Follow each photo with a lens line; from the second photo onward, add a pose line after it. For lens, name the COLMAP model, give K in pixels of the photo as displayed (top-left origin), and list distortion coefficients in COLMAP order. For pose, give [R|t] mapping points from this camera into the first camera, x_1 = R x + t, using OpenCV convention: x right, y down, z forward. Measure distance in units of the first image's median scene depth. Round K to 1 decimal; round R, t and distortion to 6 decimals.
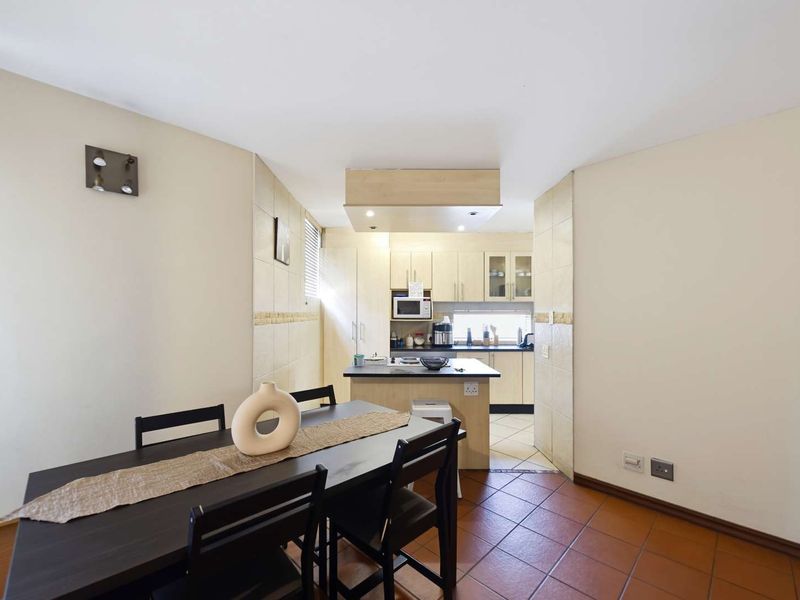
lens RADIAL K [[353.4, 0, 400.0], [0, 353.4, 300.0], [0, 0, 1]] dist [-0.028946, -0.000398]
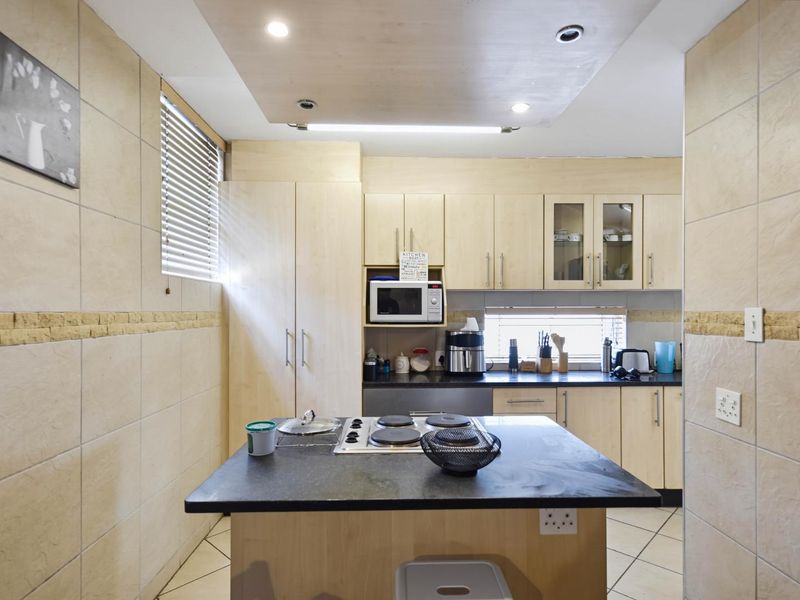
lens RADIAL K [[448.2, 0, 400.0], [0, 448.2, 300.0], [0, 0, 1]] dist [-0.002063, -0.001561]
pose [[0.999966, -0.001817, 0.008013, 0.019669], [0.001703, 0.999897, 0.014221, 0.010276], [-0.008038, -0.014207, 0.999867, 0.341777]]
